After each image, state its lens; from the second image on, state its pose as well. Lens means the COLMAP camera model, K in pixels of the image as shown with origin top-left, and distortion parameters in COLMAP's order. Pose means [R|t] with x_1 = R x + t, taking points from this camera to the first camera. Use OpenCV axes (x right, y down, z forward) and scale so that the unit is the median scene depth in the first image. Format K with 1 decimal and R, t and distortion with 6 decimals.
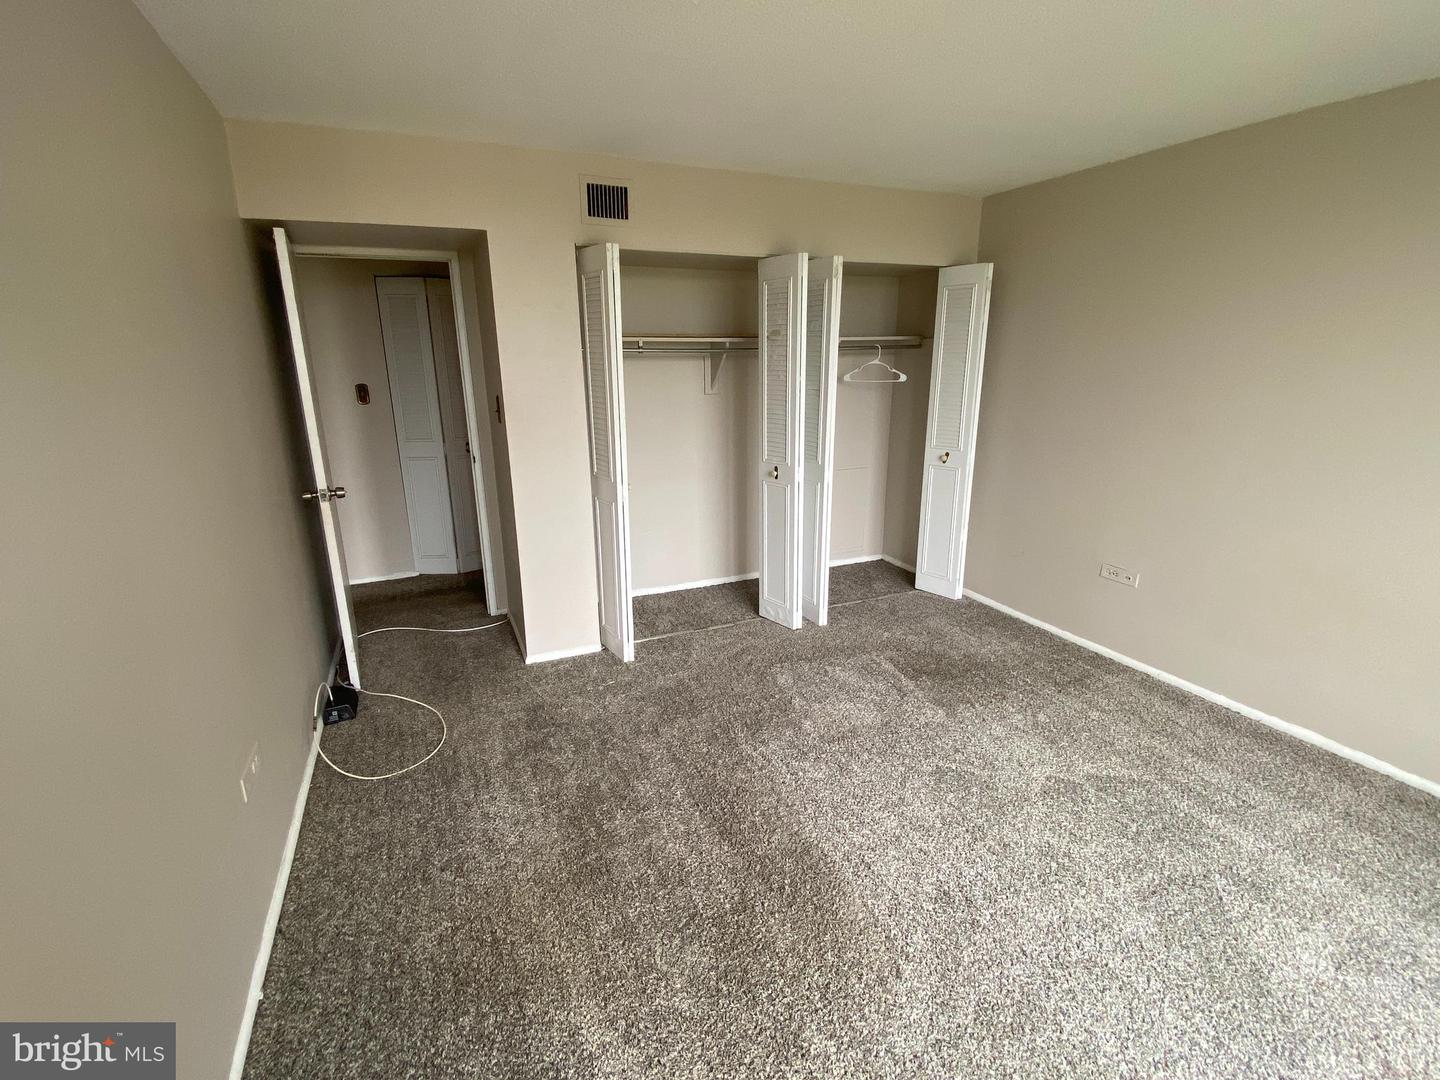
lens RADIAL K [[665.7, 0, 713.5], [0, 665.7, 538.8], [0, 0, 1]] dist [-0.009501, 0.003238]
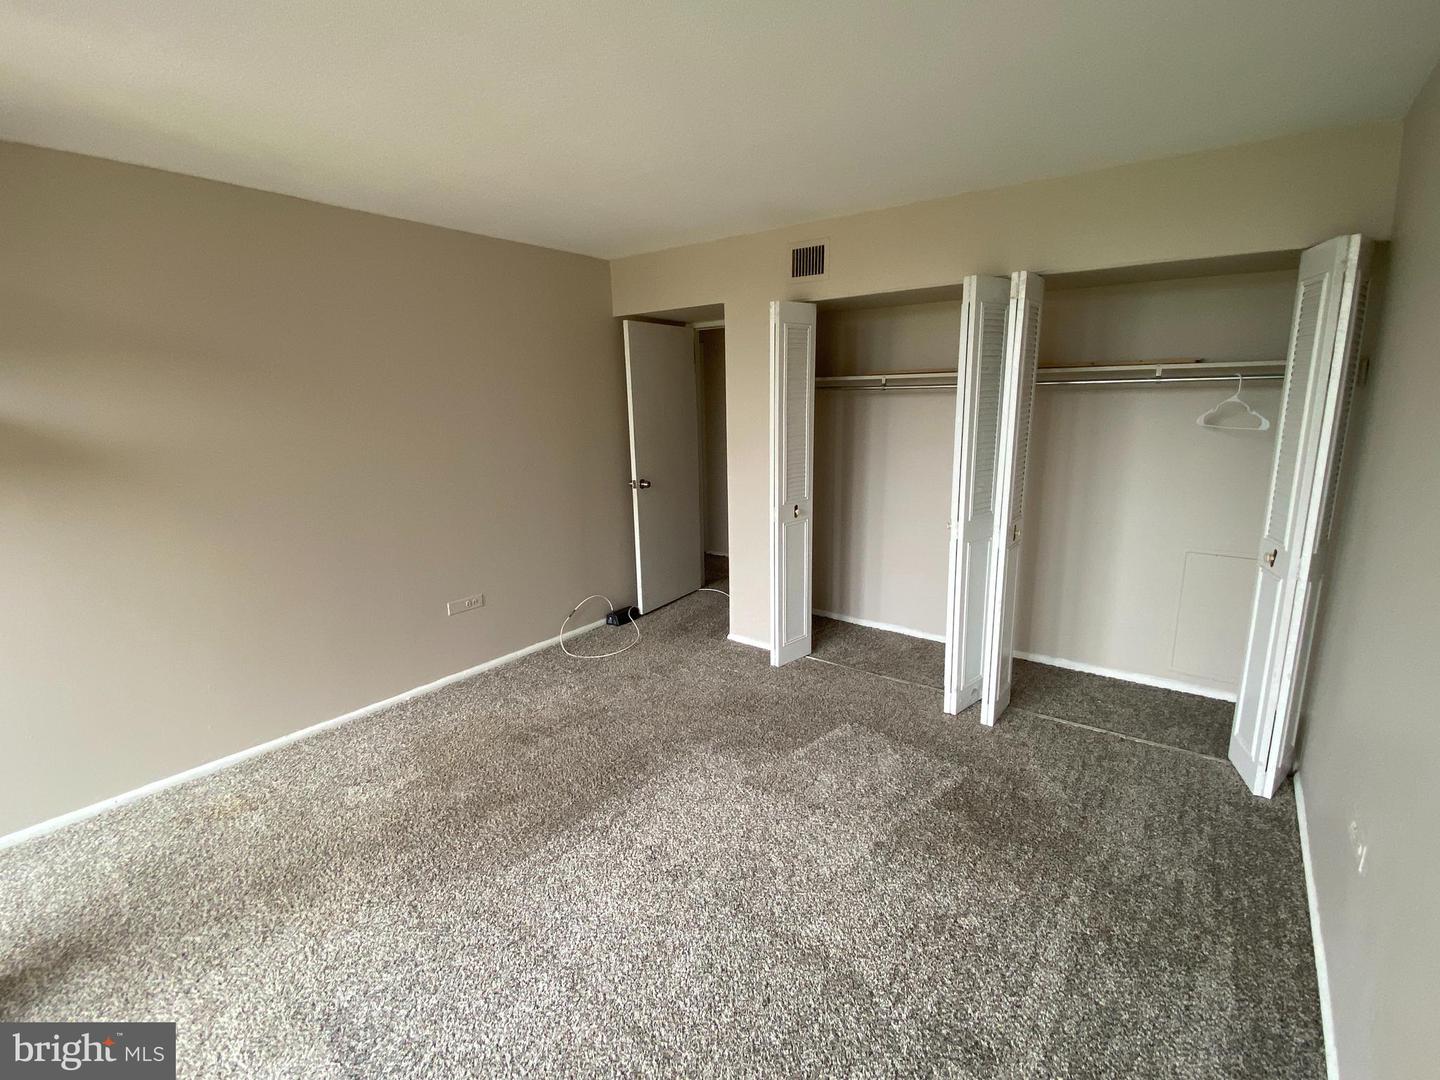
lens RADIAL K [[665.7, 0, 714.6], [0, 665.7, 537.4], [0, 0, 1]] dist [-0.009501, 0.003238]
pose [[0.485460, 0.182275, -0.855047, 0.762684], [-0.217942, 0.972379, 0.083549, -0.099074], [0.846658, 0.145791, 0.511776, 0.323944]]
